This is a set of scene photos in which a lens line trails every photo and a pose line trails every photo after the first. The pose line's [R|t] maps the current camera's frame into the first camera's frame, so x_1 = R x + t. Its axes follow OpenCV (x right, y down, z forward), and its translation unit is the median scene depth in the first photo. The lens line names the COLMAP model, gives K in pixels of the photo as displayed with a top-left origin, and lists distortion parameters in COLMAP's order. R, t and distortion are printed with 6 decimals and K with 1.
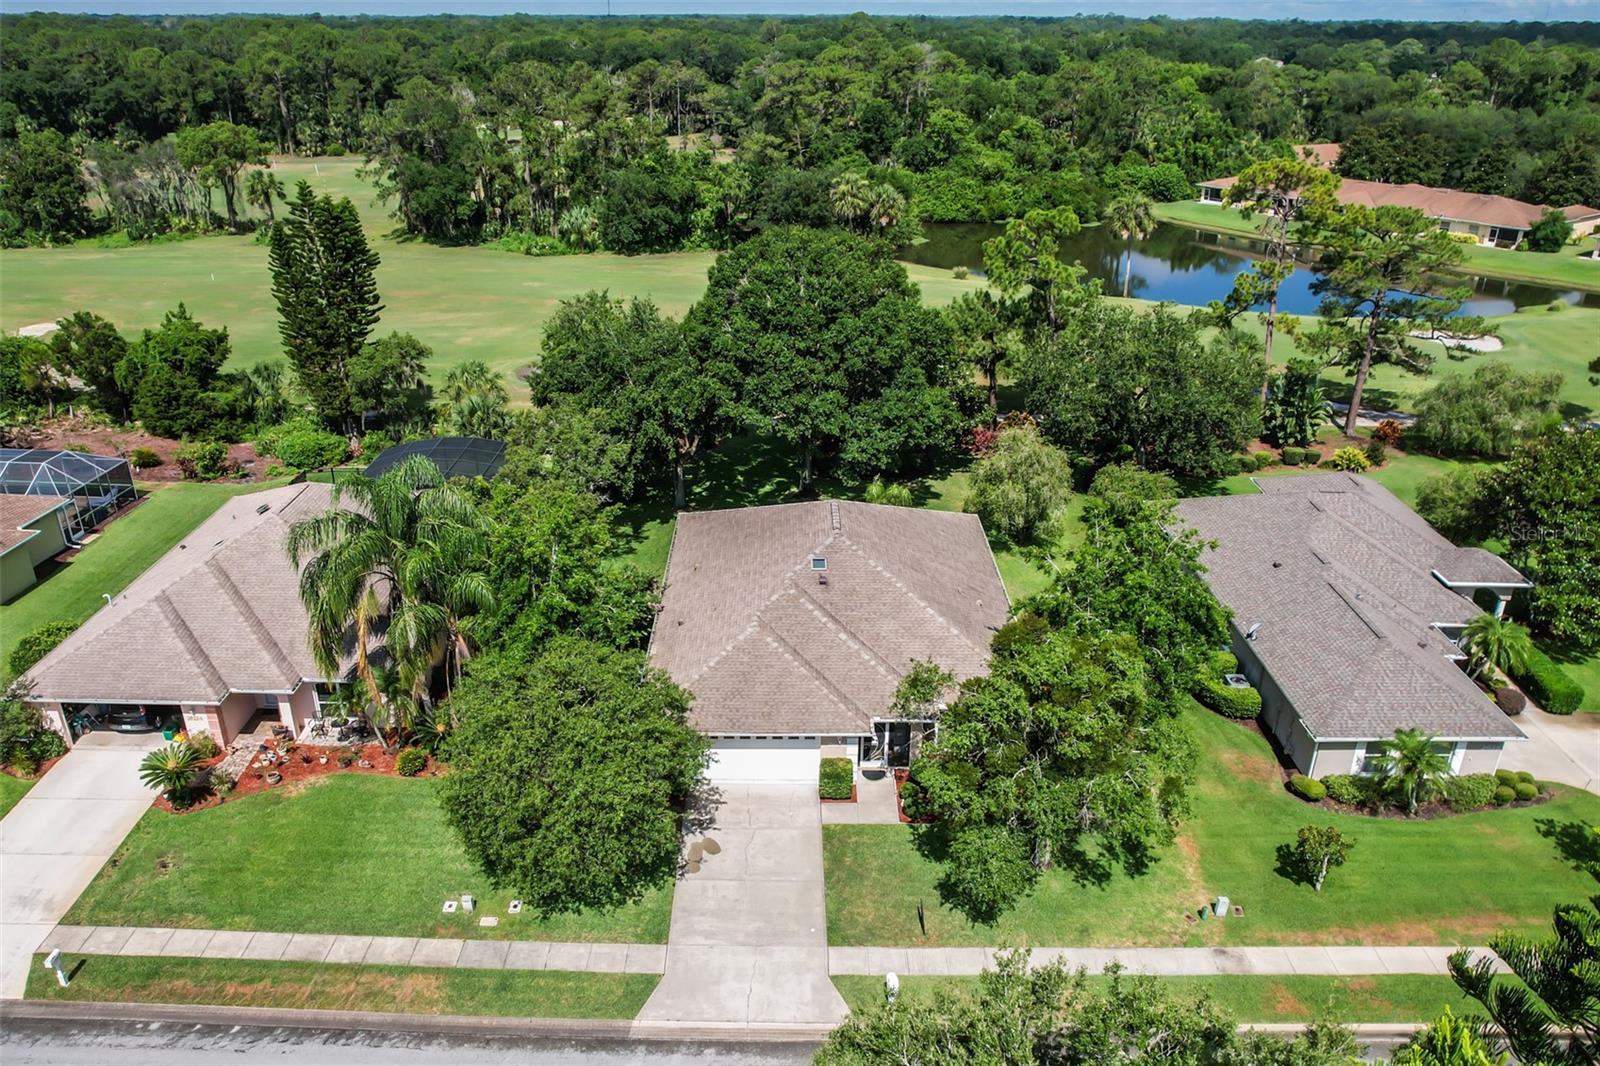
lens RADIAL K [[1153.3, 0, 800.7], [0, 1153.3, 589.9], [0, 0, 1]] dist [-0.092819, 0.080327]
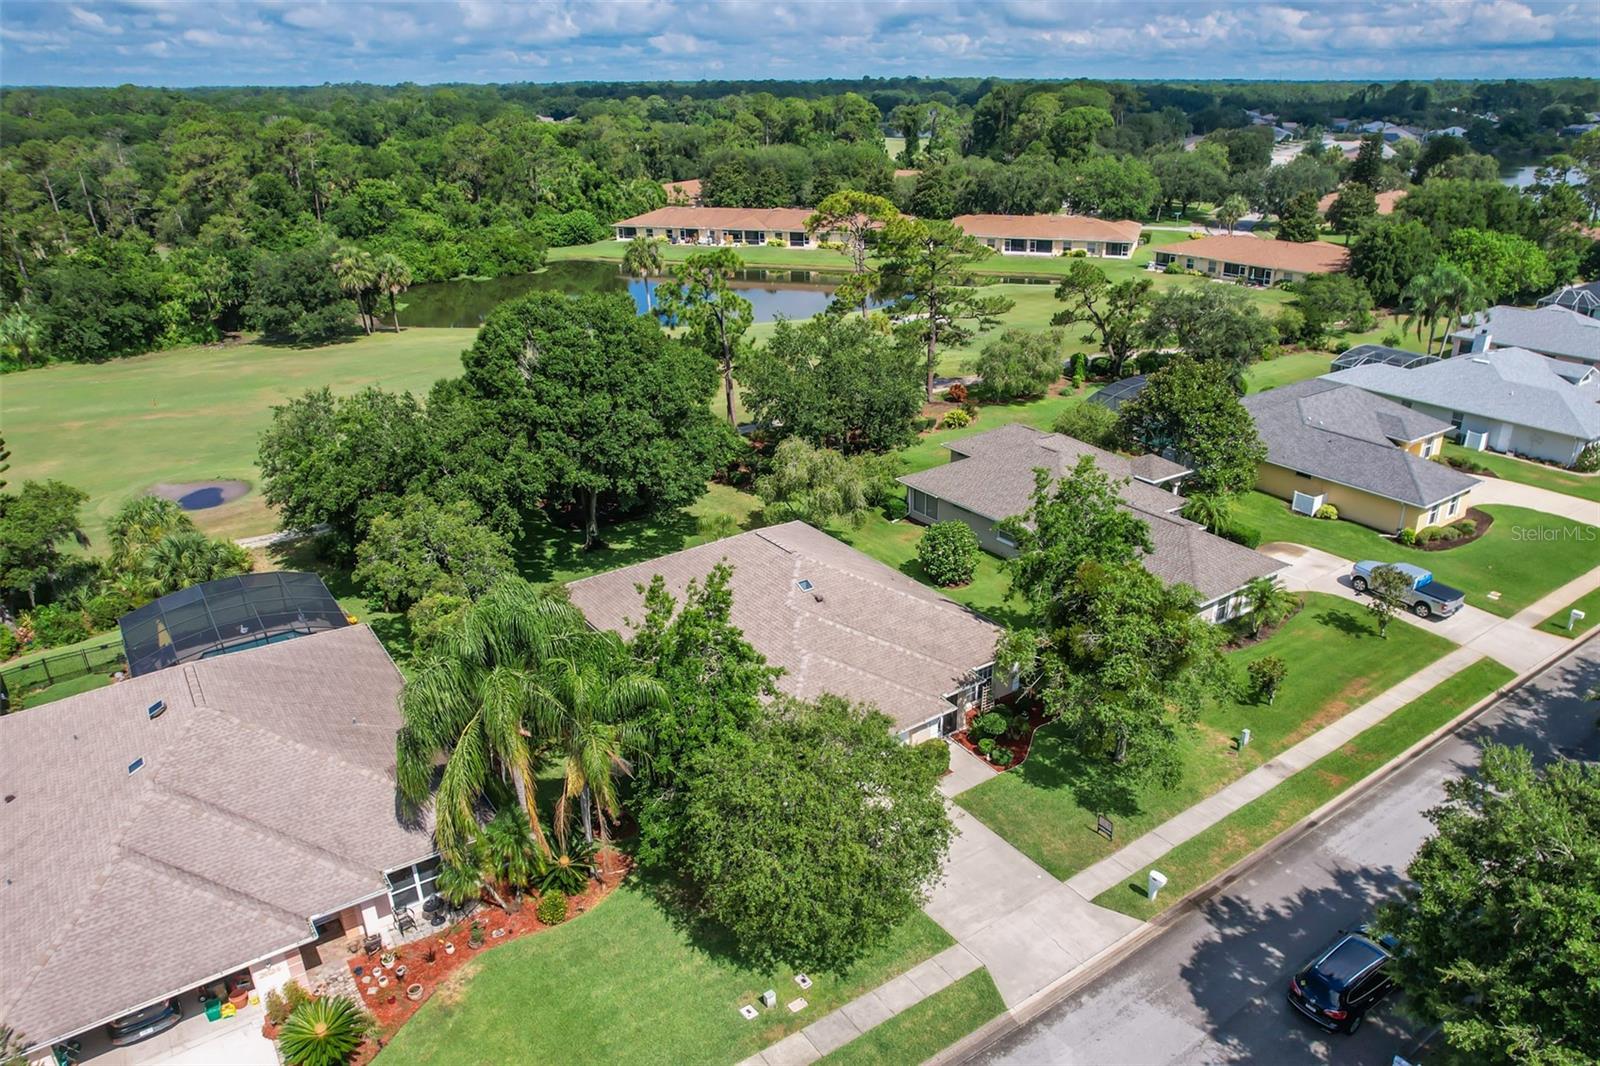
lens RADIAL K [[1052.5, 0, 807.3], [0, 1052.5, 577.0], [0, 0, 1]] dist [-0.082986, 0.072504]
pose [[0.815494, -0.257237, 0.518458, -0.171635], [0.269383, 0.961554, 0.053365, -0.028830], [-0.512253, 0.096145, 0.853436, 0.054437]]
